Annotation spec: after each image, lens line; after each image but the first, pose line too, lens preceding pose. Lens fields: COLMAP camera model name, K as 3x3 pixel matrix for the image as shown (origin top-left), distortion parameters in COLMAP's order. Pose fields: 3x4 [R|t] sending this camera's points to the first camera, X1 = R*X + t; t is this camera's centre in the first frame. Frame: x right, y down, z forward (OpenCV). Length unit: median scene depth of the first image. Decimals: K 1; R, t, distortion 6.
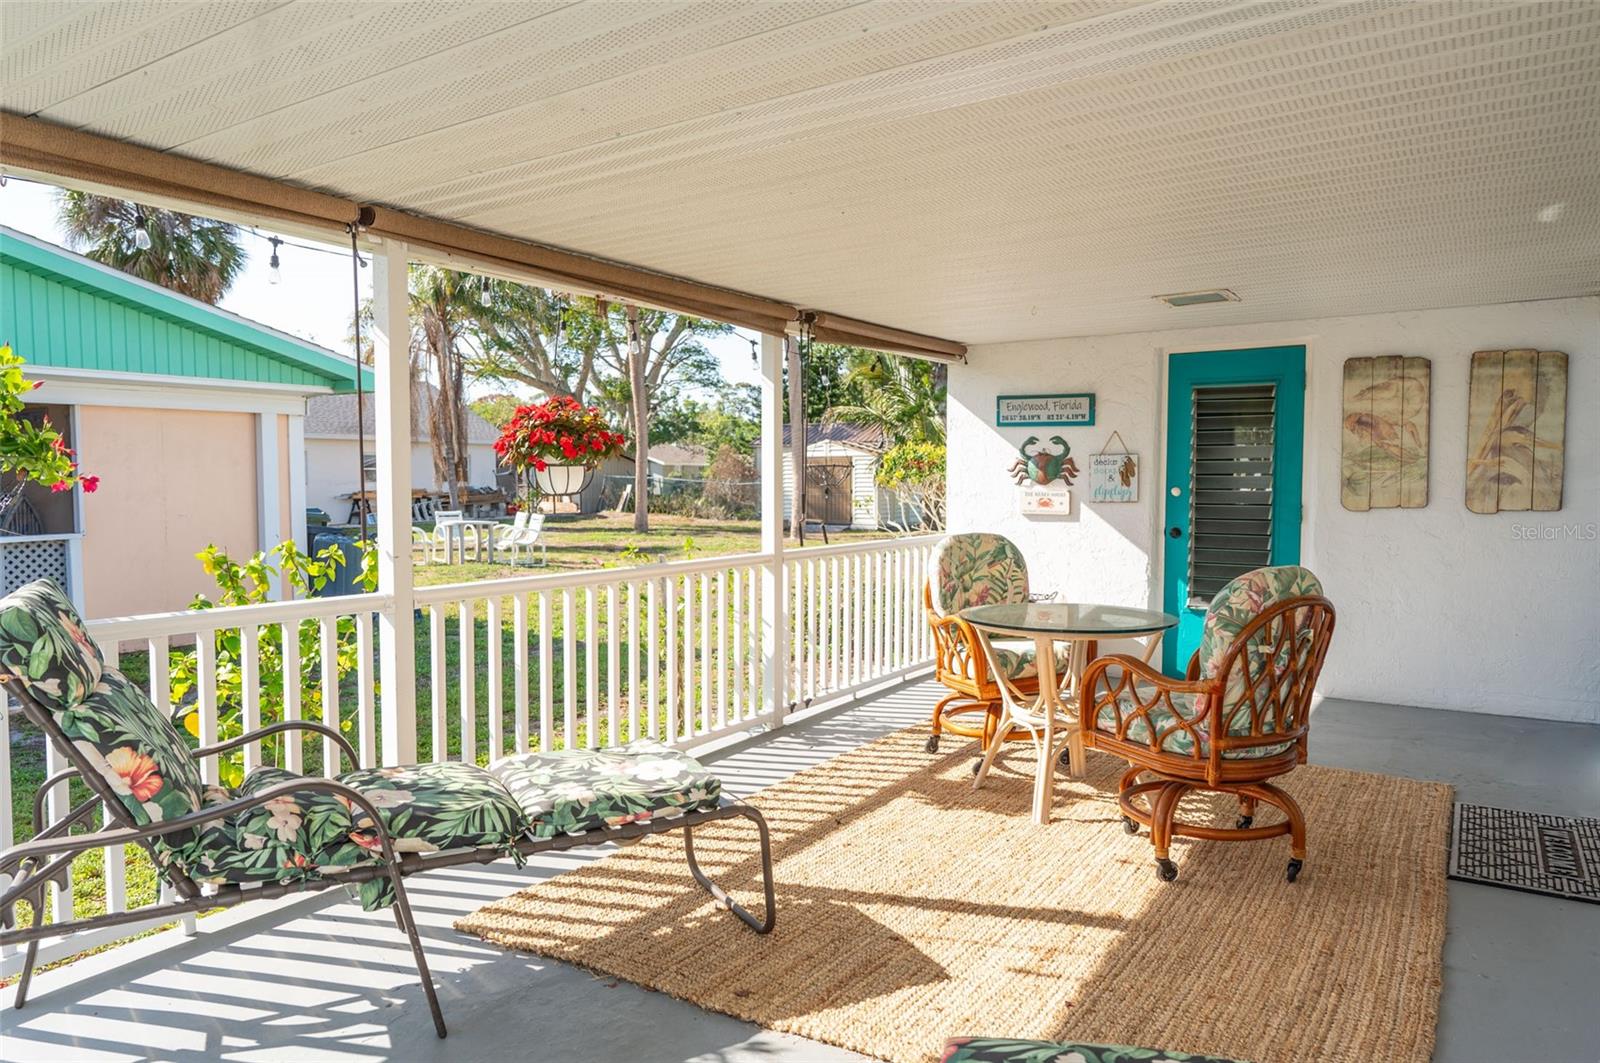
lens RADIAL K [[1079.0, 0, 793.7], [0, 1079.0, 536.6], [0, 0, 1]] dist [0.002498, -0.001863]
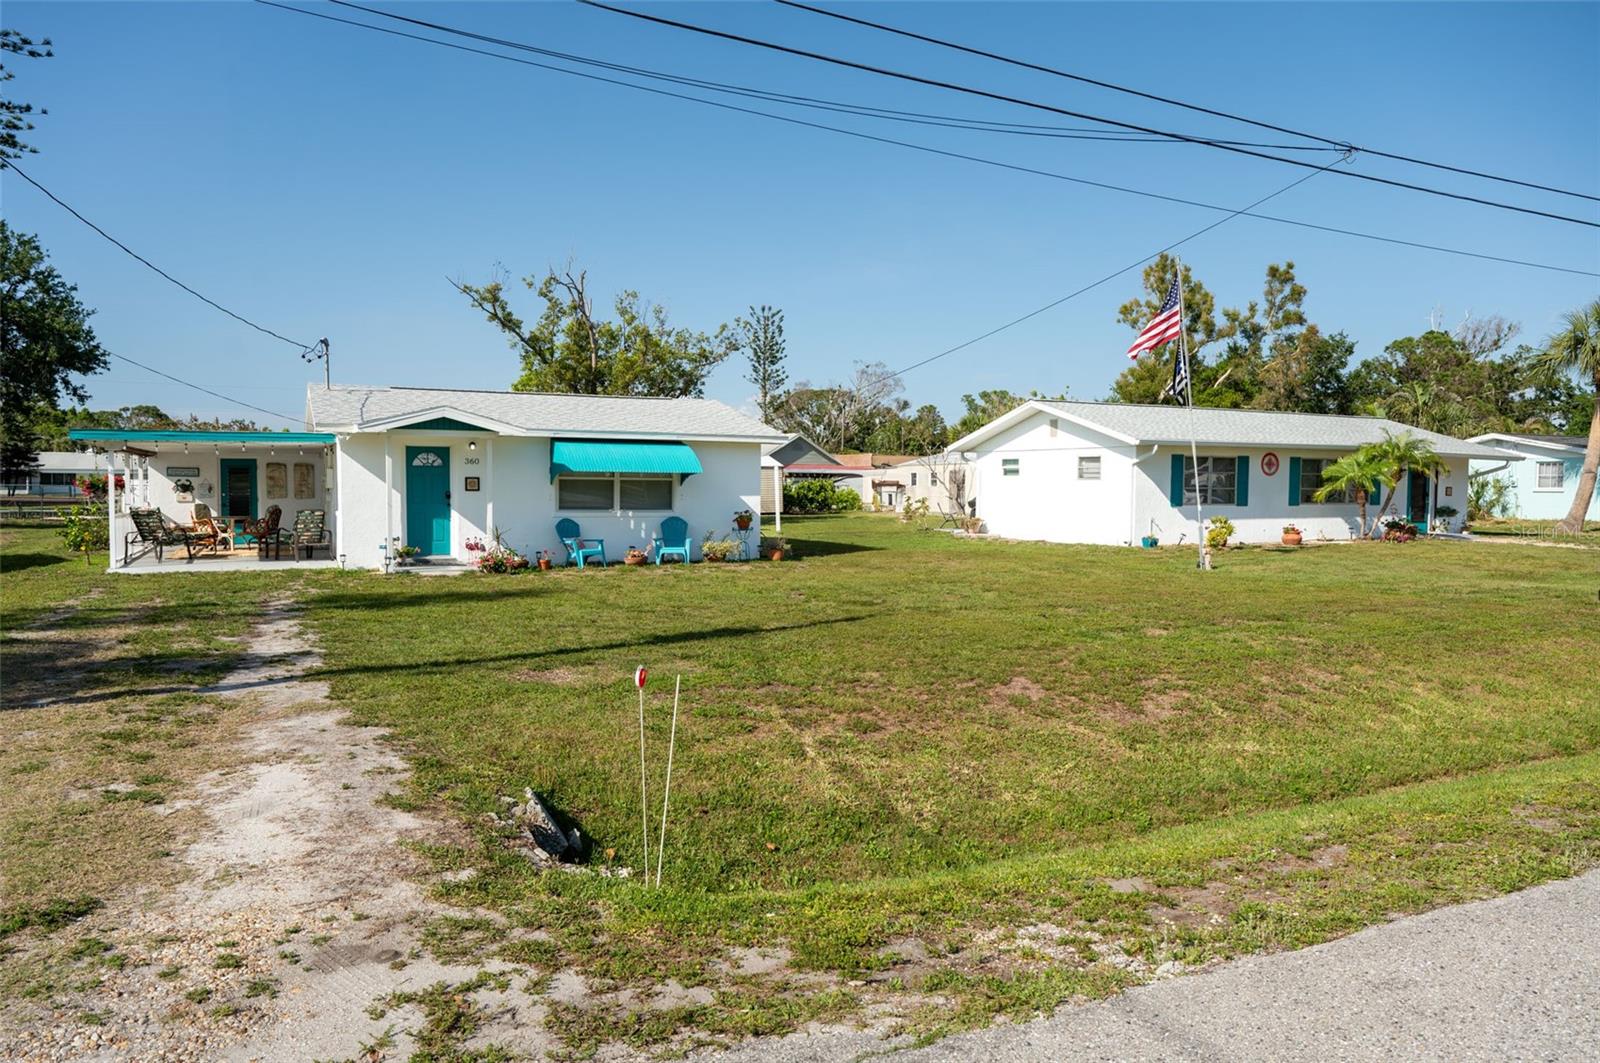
lens RADIAL K [[1079.0, 0, 792.9], [0, 1079.0, 533.0], [0, 0, 1]] dist [0.002498, -0.001863]
pose [[0.529505, -0.034716, 0.847596, -2.048617], [0.039943, 0.999074, 0.015967, 0.128073], [-0.847366, 0.025401, 0.530401, -3.070334]]
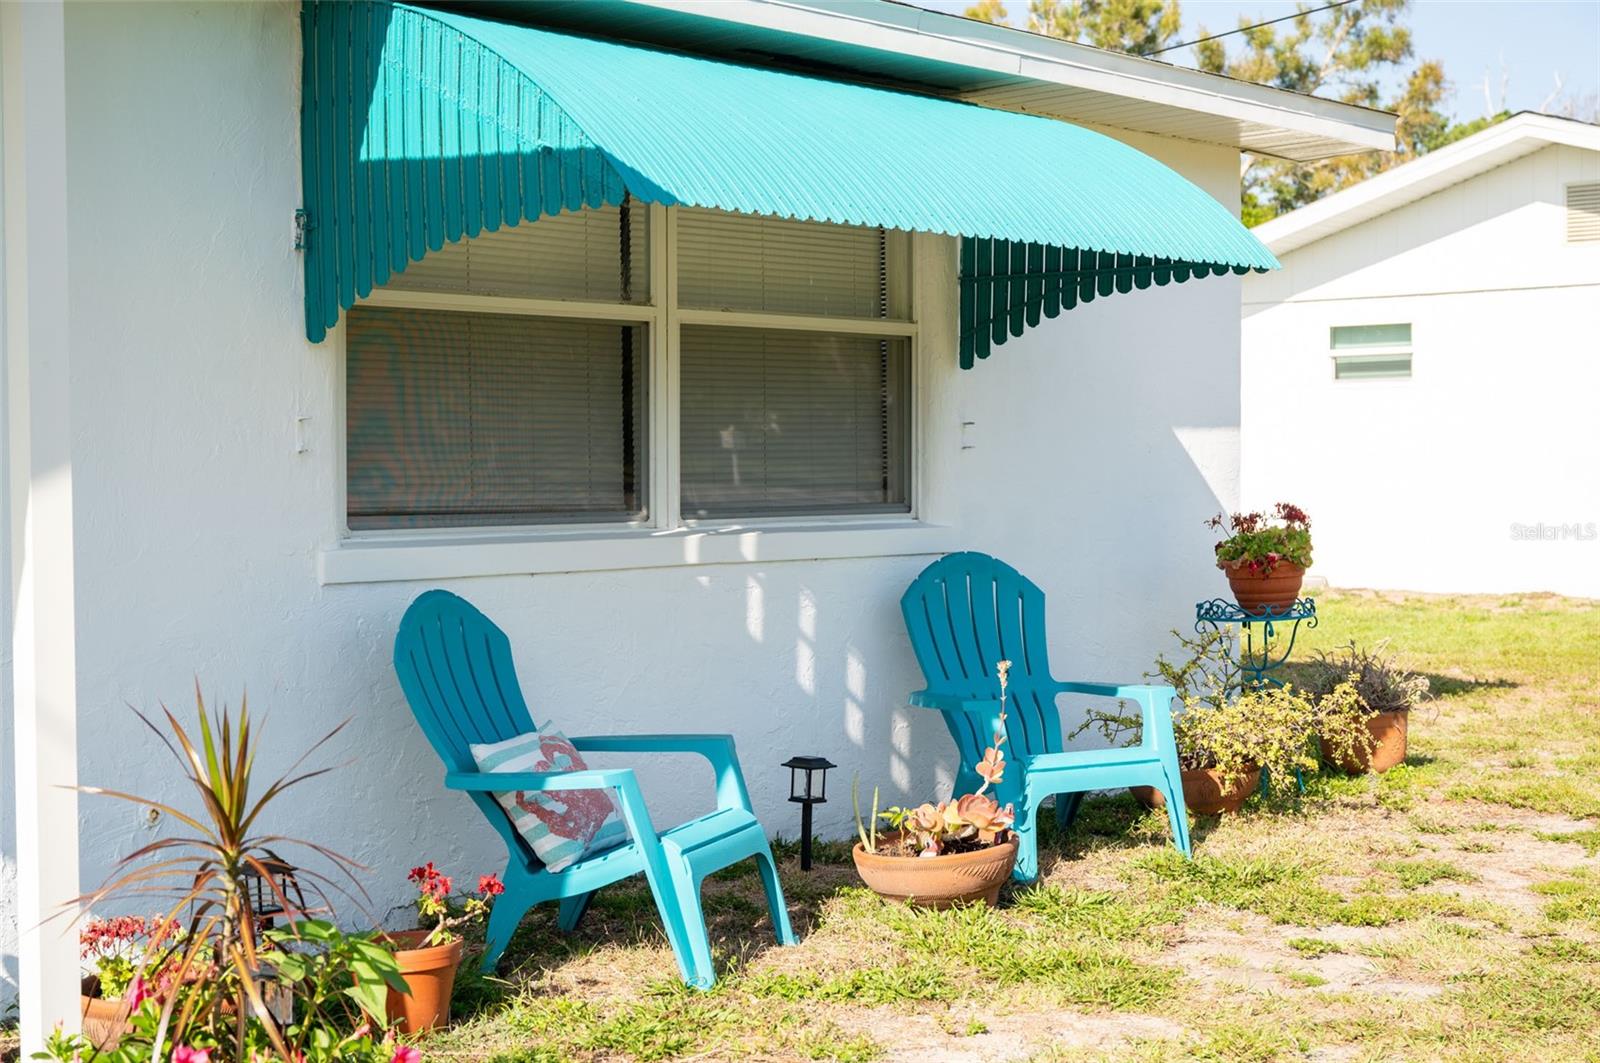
lens RADIAL K [[2267.4, 0, 800.9], [0, 2267.4, 536.5], [0, 0, 1]] dist [0.044559, 0.000000]
pose [[0.185246, -0.035514, 0.982050, -0.442043], [0.063175, 0.997710, 0.024163, 0.070981], [-0.980659, 0.057565, 0.187066, -0.971547]]
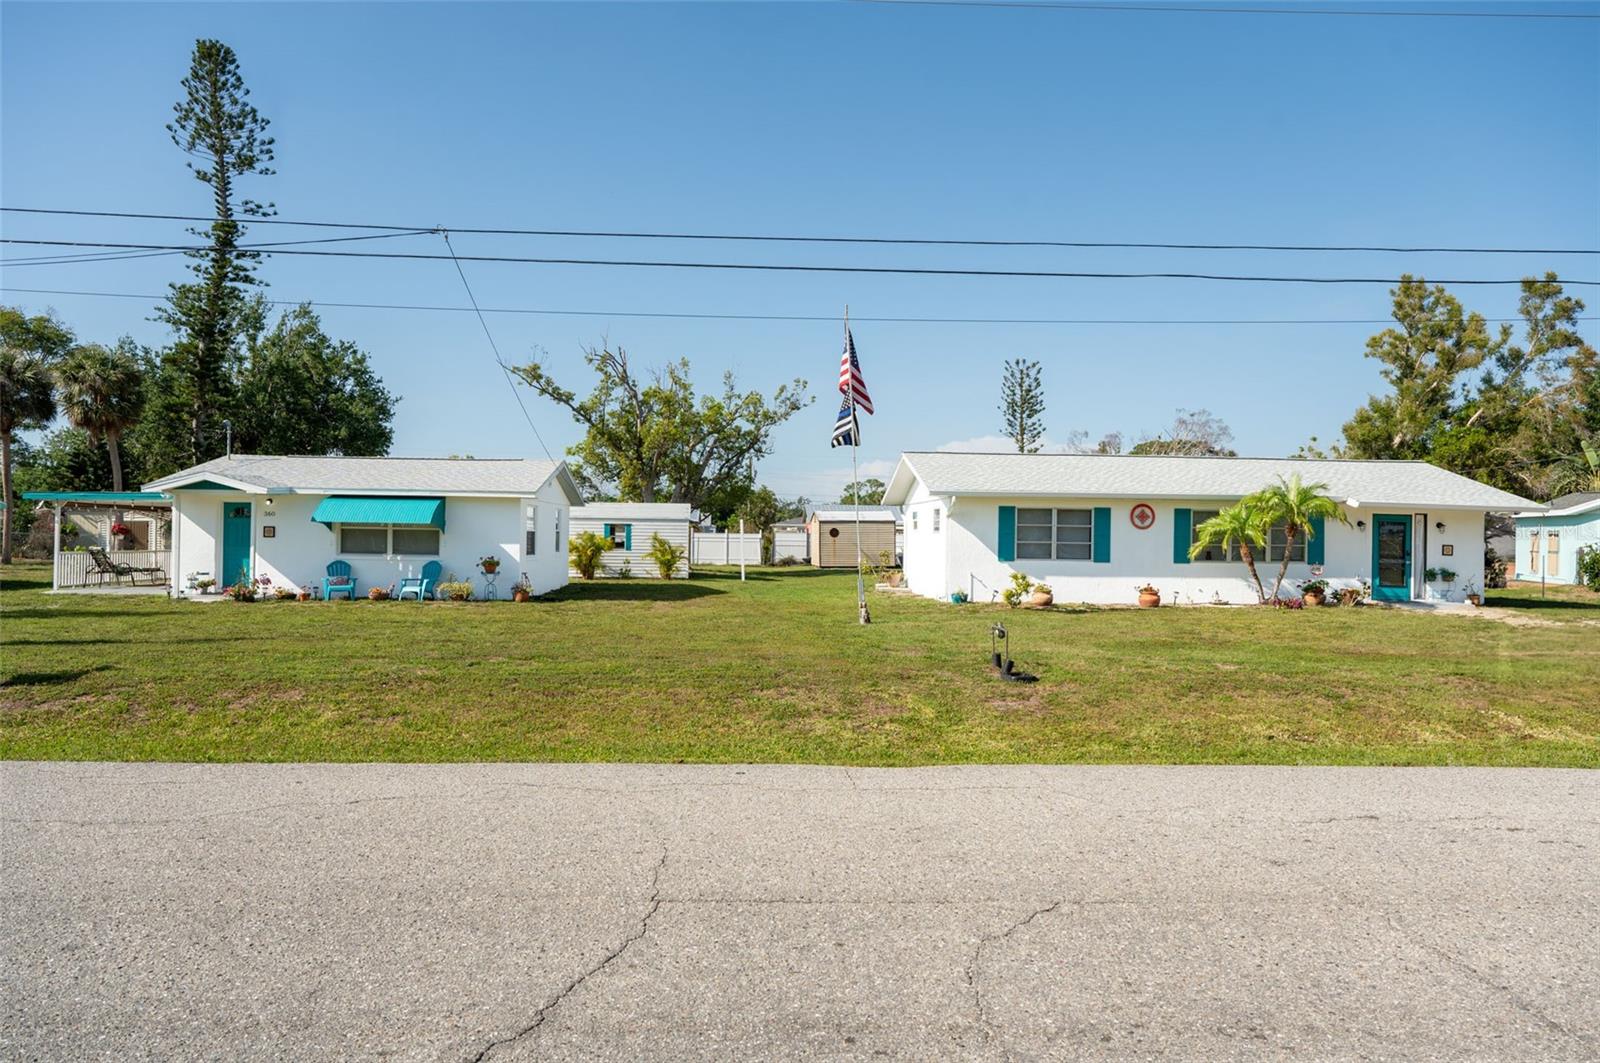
lens RADIAL K [[1079.0, 0, 770.5], [0, 1079.0, 522.7], [0, 0, 1]] dist [0.002498, -0.001863]
pose [[0.825021, 0.018478, 0.564800, -0.506764], [0.016888, 0.998213, -0.057327, 0.231282], [-0.564850, 0.056835, 0.823234, -5.057301]]
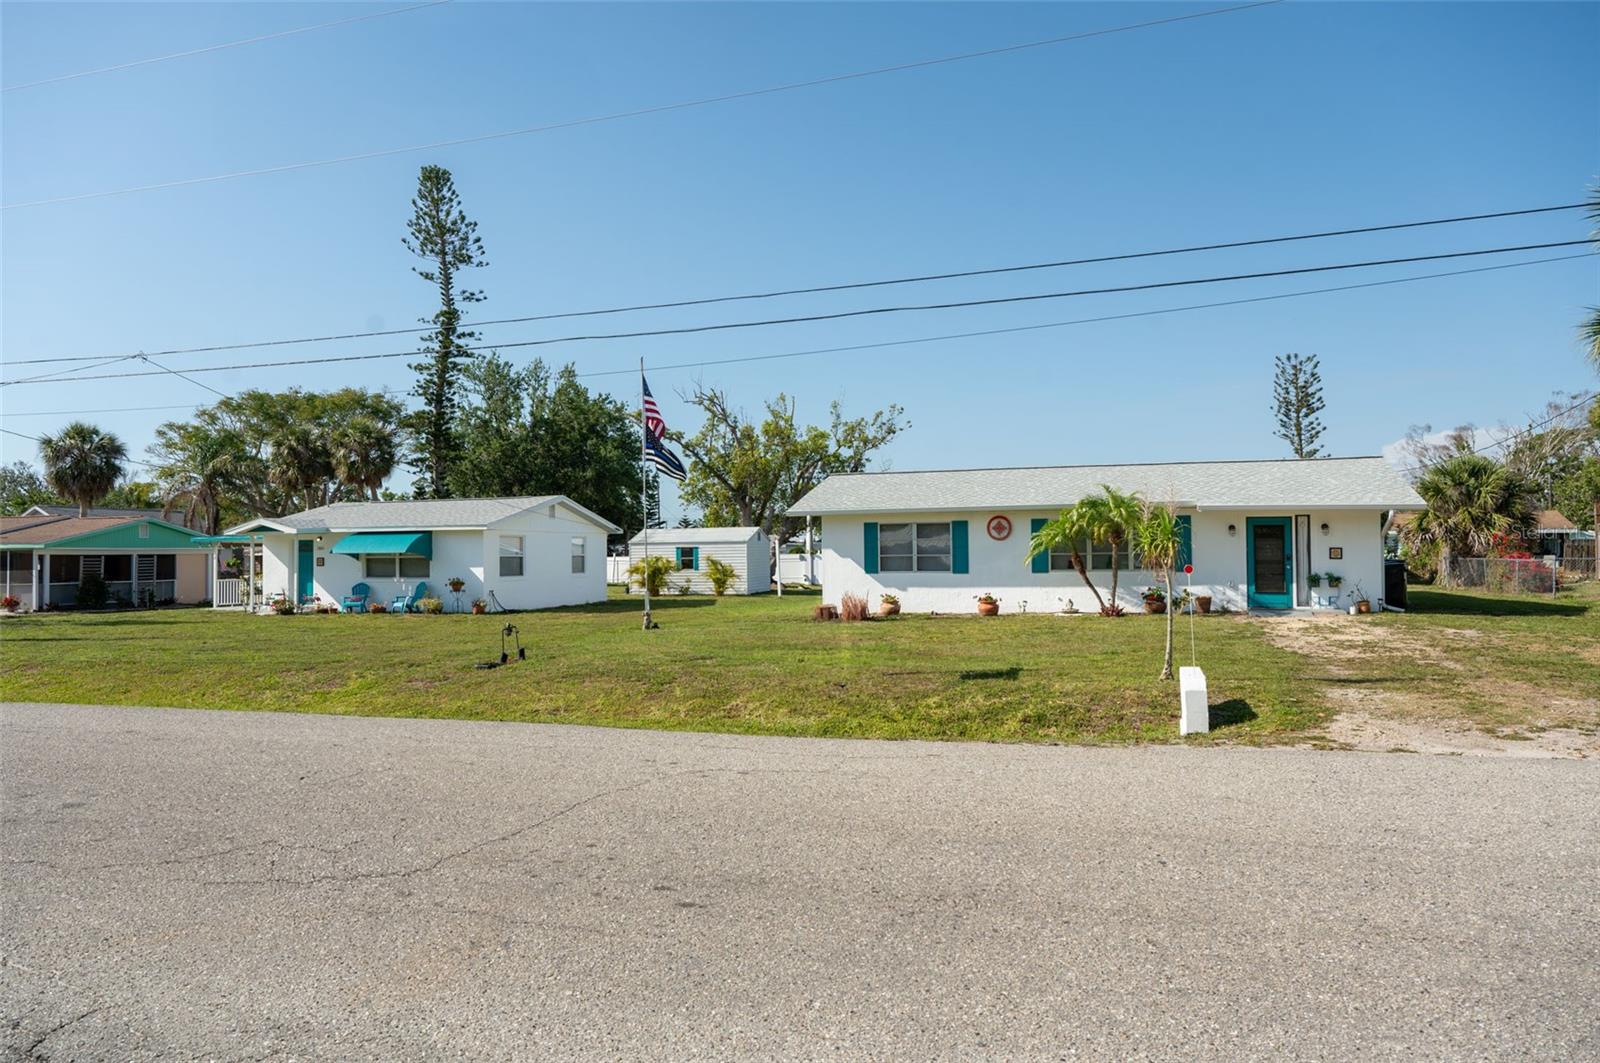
lens RADIAL K [[1079.0, 0, 793.7], [0, 1079.0, 535.5], [0, 0, 1]] dist [0.002498, -0.001863]
pose [[0.969570, -0.005807, 0.244744, 1.266182], [0.024150, 0.997111, -0.072015, 0.314695], [-0.243619, 0.075735, 0.966910, -6.438753]]
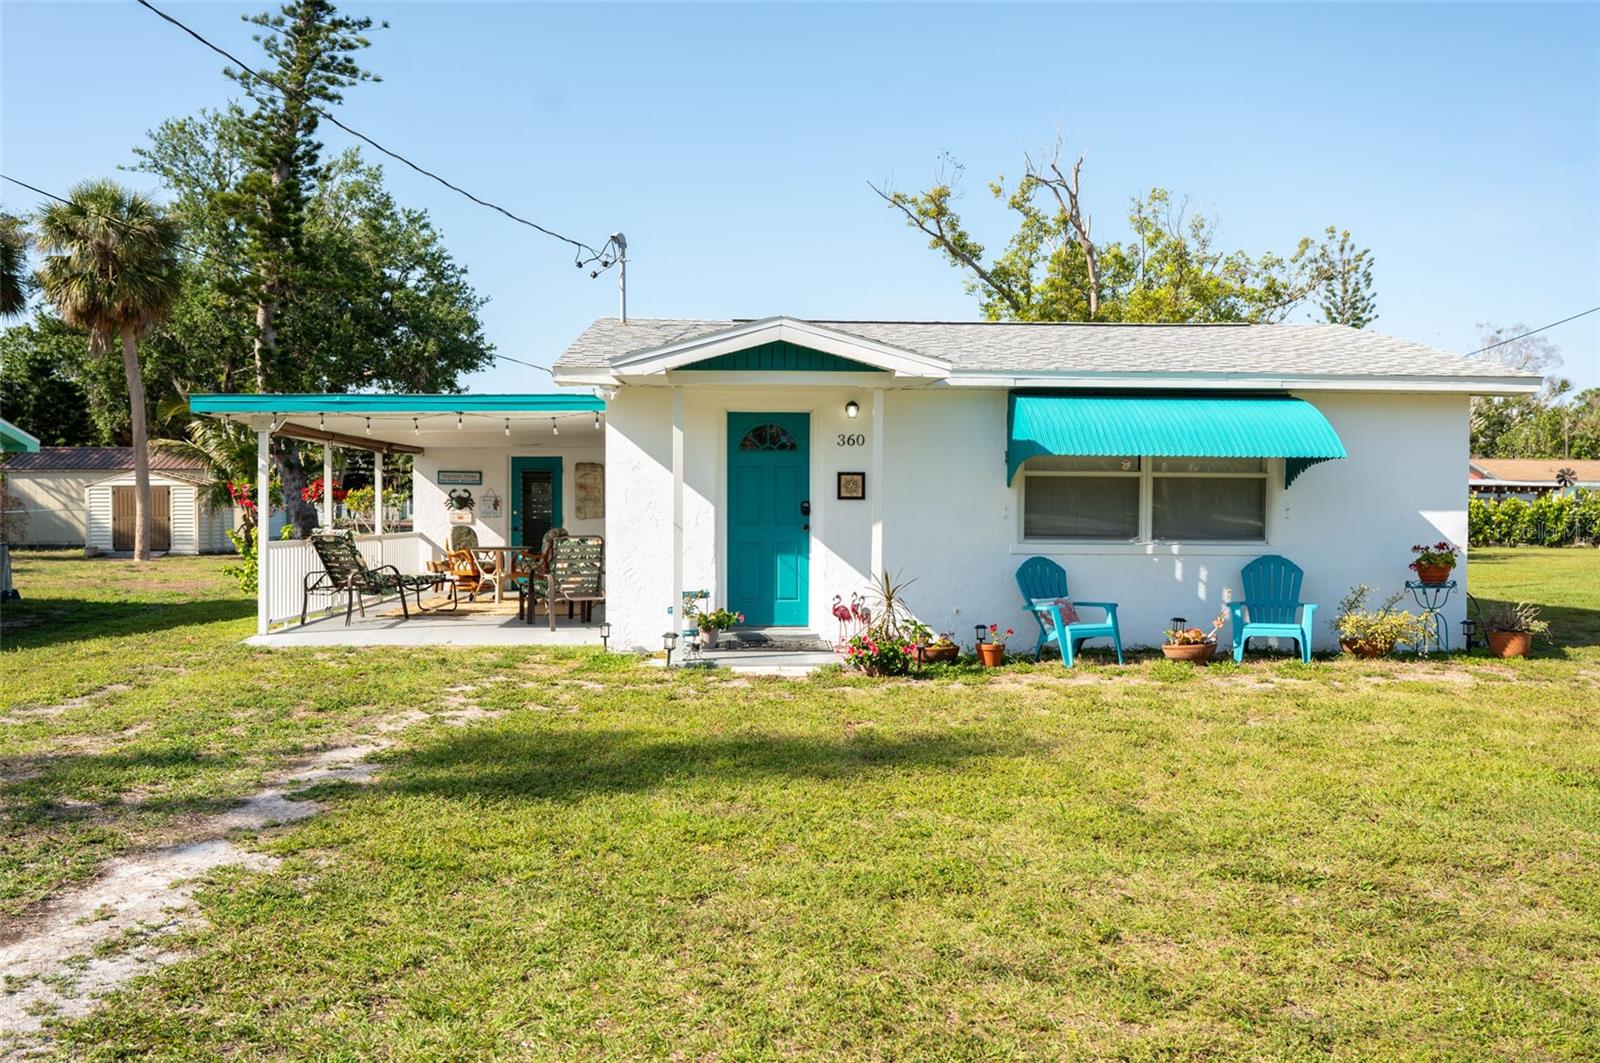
lens RADIAL K [[1341.5, 0, 798.2], [0, 1341.5, 530.0], [0, 0, 1]] dist [-0.000255, -0.009750]
pose [[0.815408, -0.006723, 0.578848, -1.000072], [0.028025, 0.999219, -0.027872, 0.113825], [-0.578208, 0.038950, 0.814959, -2.093820]]
